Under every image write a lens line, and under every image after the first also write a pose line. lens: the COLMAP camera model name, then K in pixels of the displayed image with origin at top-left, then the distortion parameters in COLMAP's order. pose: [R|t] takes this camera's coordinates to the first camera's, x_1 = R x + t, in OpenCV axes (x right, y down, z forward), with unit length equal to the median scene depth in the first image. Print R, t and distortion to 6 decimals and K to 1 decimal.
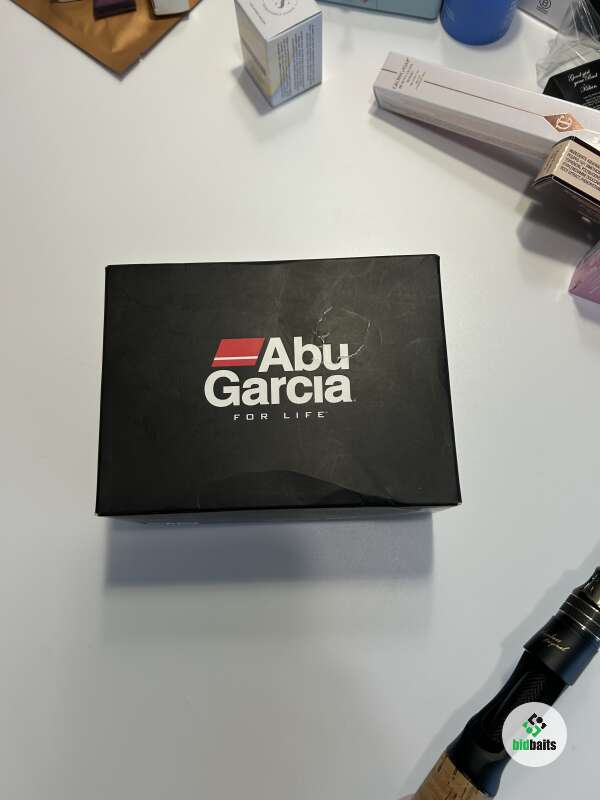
lens RADIAL K [[645.9, 0, 299.8], [0, 645.9, 403.1], [0, 0, 1]] dist [-0.009413, -0.024550]
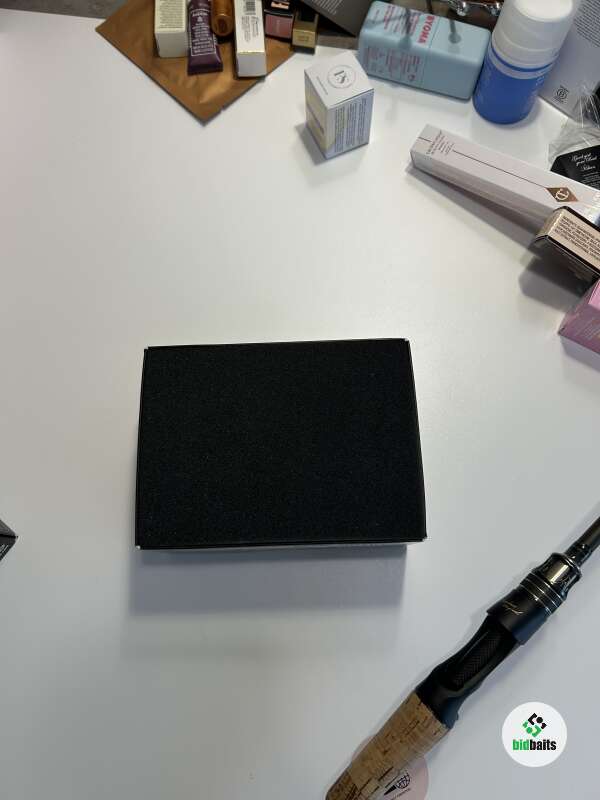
lens RADIAL K [[645.9, 0, 301.8], [0, 645.9, 394.4], [0, 0, 1]] dist [-0.009413, -0.024550]
pose [[0.994041, 0.103720, -0.033540, -0.001164], [-0.105740, 0.992236, -0.065472, 0.066002], [0.026489, 0.068628, 0.997291, -0.188070]]
